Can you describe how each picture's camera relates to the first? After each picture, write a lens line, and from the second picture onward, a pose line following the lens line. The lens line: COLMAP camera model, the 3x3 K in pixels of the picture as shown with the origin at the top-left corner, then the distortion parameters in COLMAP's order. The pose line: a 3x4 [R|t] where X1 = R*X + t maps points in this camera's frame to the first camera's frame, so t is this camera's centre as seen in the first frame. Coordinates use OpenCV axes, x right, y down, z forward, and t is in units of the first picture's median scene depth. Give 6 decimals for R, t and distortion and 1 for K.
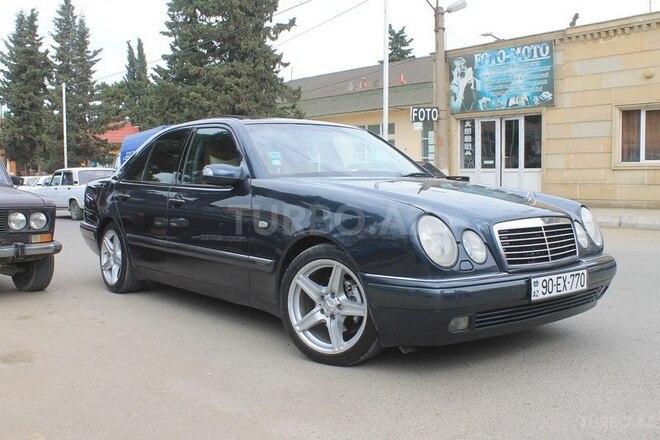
lens RADIAL K [[651.9, 0, 327.8], [0, 651.9, 216.4], [0, 0, 1]] dist [0.019578, 0.000000]
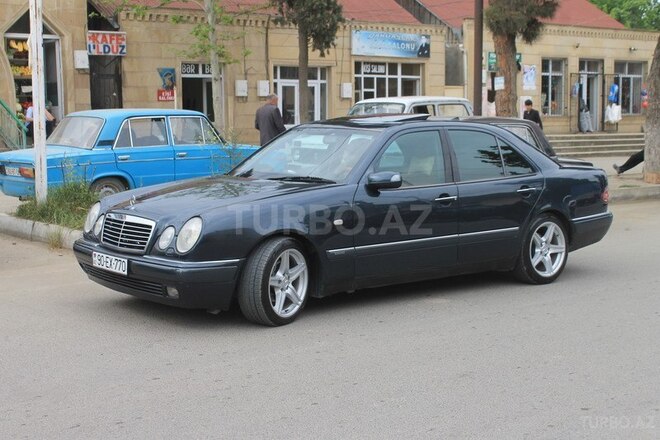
lens RADIAL K [[1097.9, 0, 330.2], [0, 1097.9, 218.8], [0, 0, 1]] dist [-0.104609, 0.000000]
pose [[-0.034473, 0.105473, -0.993824, 2.680435], [-0.058903, 0.992472, 0.107373, -0.269370], [0.997668, 0.062241, -0.028000, 1.555680]]
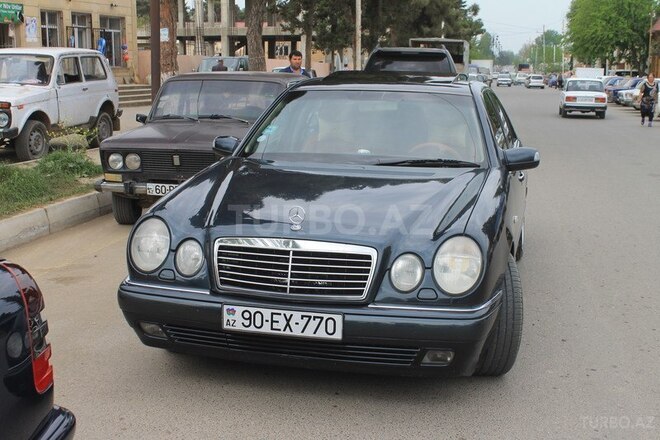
lens RADIAL K [[907.5, 0, 331.0], [0, 907.5, 225.3], [0, 0, 1]] dist [0.053797, 0.000000]
pose [[0.565290, 0.153679, -0.810451, 1.334491], [-0.059130, 0.987514, 0.146010, -0.193713], [0.822770, -0.034616, 0.567319, 0.409831]]
